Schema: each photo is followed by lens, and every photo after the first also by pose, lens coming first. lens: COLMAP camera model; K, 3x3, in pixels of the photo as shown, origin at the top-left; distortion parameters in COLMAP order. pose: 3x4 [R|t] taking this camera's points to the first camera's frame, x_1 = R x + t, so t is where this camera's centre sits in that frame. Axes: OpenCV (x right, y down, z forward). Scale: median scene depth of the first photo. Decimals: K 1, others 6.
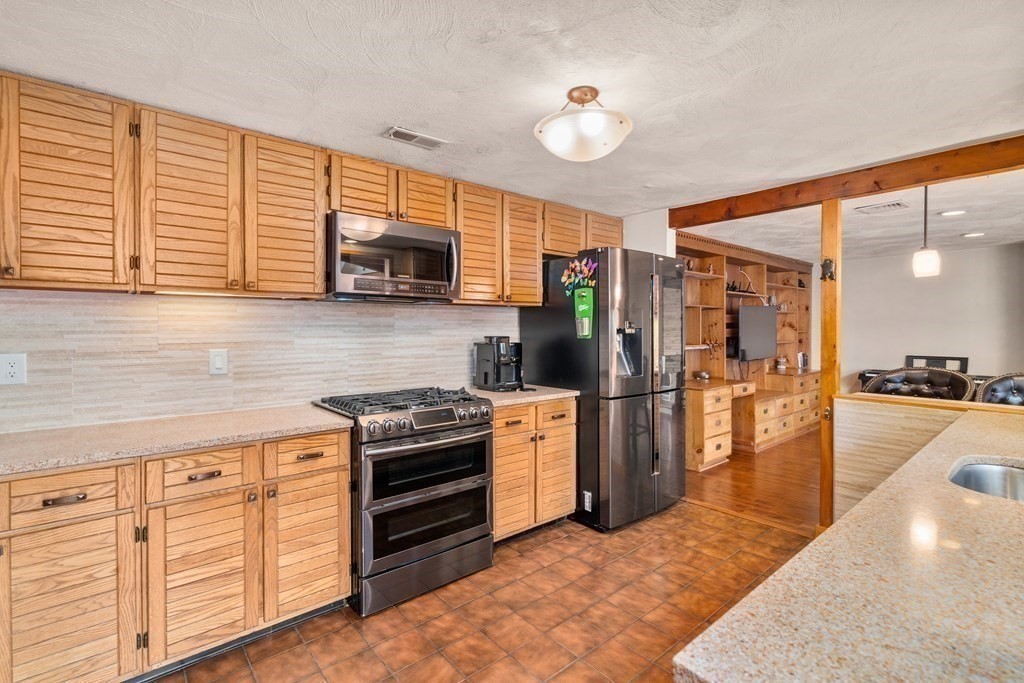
lens RADIAL K [[474.3, 0, 511.4], [0, 474.3, 328.5], [0, 0, 1]] dist [0.000284, 0.000209]
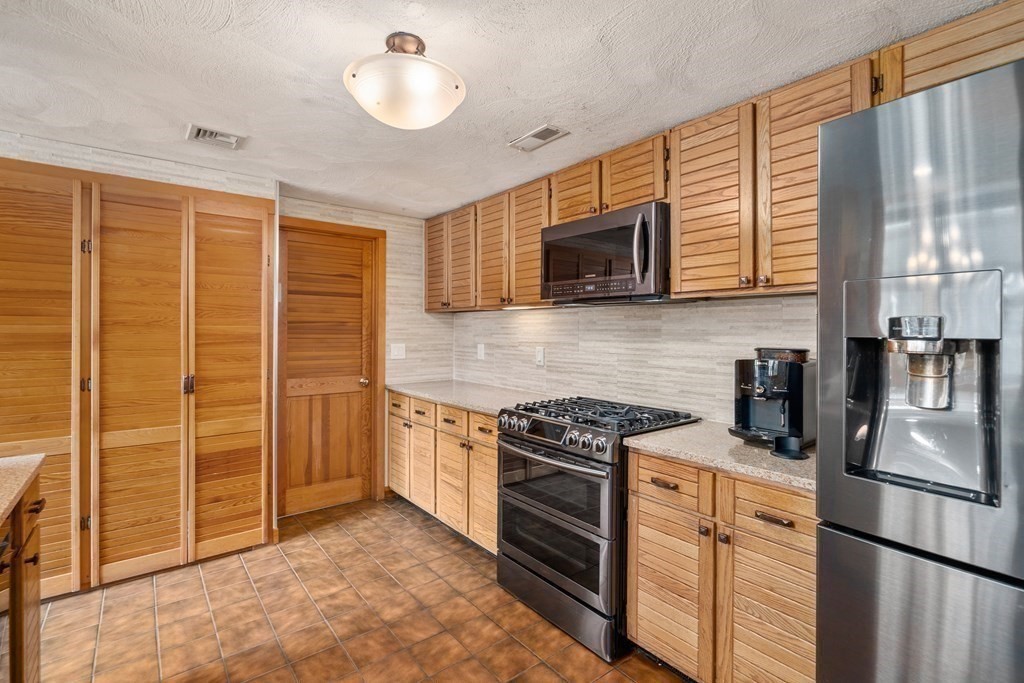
lens RADIAL K [[474.3, 0, 511.4], [0, 474.3, 328.5], [0, 0, 1]] dist [0.000284, 0.000209]
pose [[-0.035728, -0.001693, -0.999360, 0.646113], [-0.003323, 0.999993, -0.001575, -0.006596], [0.999356, 0.003265, -0.035733, 0.825047]]
